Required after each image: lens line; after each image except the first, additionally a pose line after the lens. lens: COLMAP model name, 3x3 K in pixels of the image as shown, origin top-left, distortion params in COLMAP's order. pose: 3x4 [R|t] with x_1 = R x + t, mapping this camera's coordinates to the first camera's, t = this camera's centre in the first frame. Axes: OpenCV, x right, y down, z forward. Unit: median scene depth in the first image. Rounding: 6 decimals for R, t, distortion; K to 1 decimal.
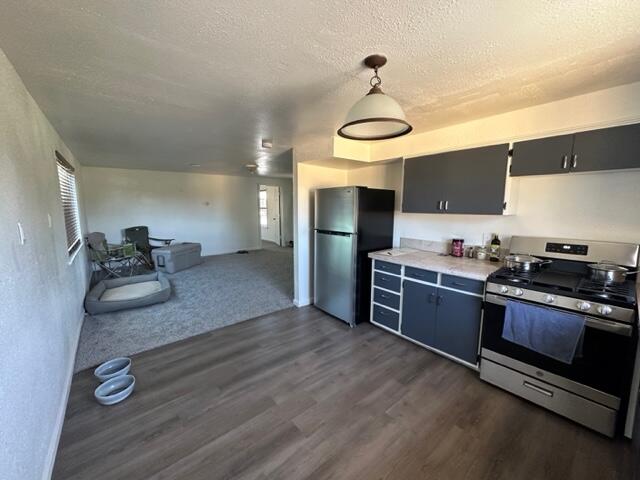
lens RADIAL K [[253.9, 0, 320.0], [0, 253.9, 240.0], [0, 0, 1]] dist [-0.004695, 0.000442]
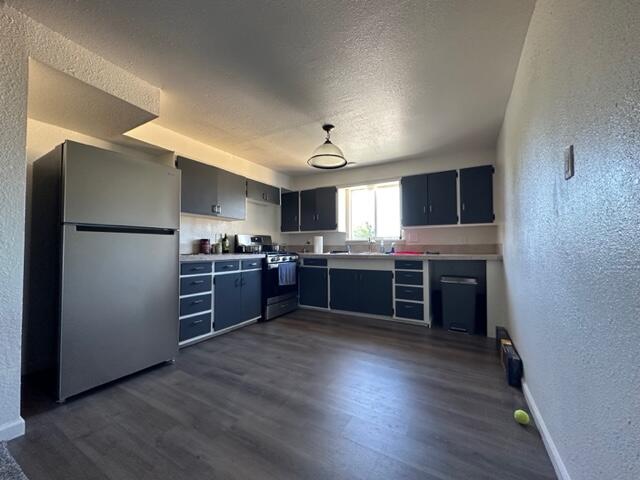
lens RADIAL K [[253.9, 0, 320.0], [0, 253.9, 240.0], [0, 0, 1]] dist [-0.004695, 0.000442]
pose [[-0.356745, 0.029518, 0.933735, -0.945531], [0.127836, 0.991641, 0.017492, 0.059721], [-0.925414, 0.125605, -0.357537, 1.148639]]
